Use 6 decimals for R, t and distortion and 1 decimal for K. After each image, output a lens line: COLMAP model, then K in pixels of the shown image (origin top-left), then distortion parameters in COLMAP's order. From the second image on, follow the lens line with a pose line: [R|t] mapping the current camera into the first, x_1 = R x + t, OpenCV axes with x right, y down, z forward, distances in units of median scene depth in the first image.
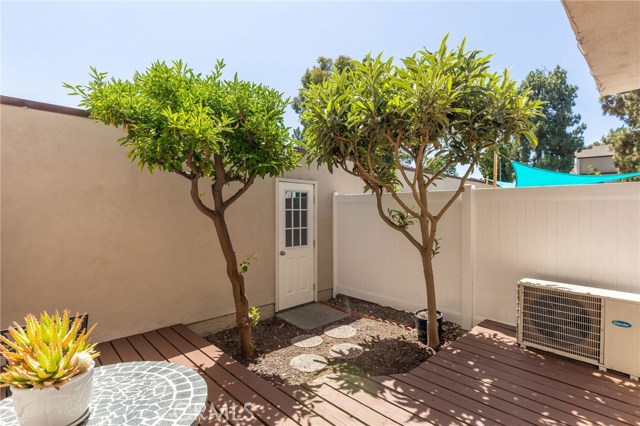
lens RADIAL K [[315.8, 0, 320.0], [0, 315.8, 213.0], [0, 0, 1]] dist [-0.001821, -0.000784]
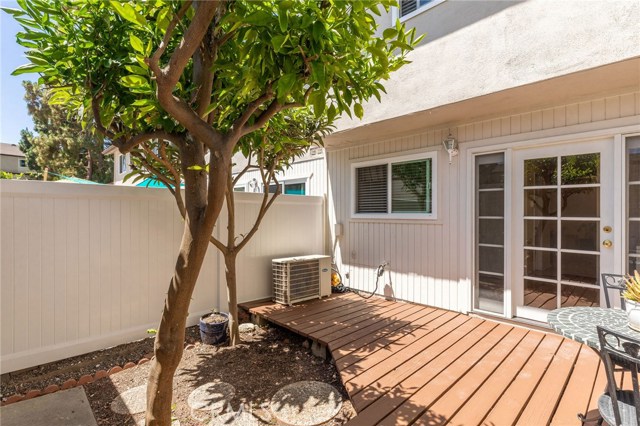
lens RADIAL K [[314.9, 0, 320.0], [0, 314.9, 213.0], [0, 0, 1]] dist [-0.001192, -0.000789]
pose [[-0.005971, -0.005107, 0.999969, -0.869979], [0.009349, 0.999943, 0.005162, -0.002774], [-0.999938, 0.009379, -0.005922, 0.961871]]
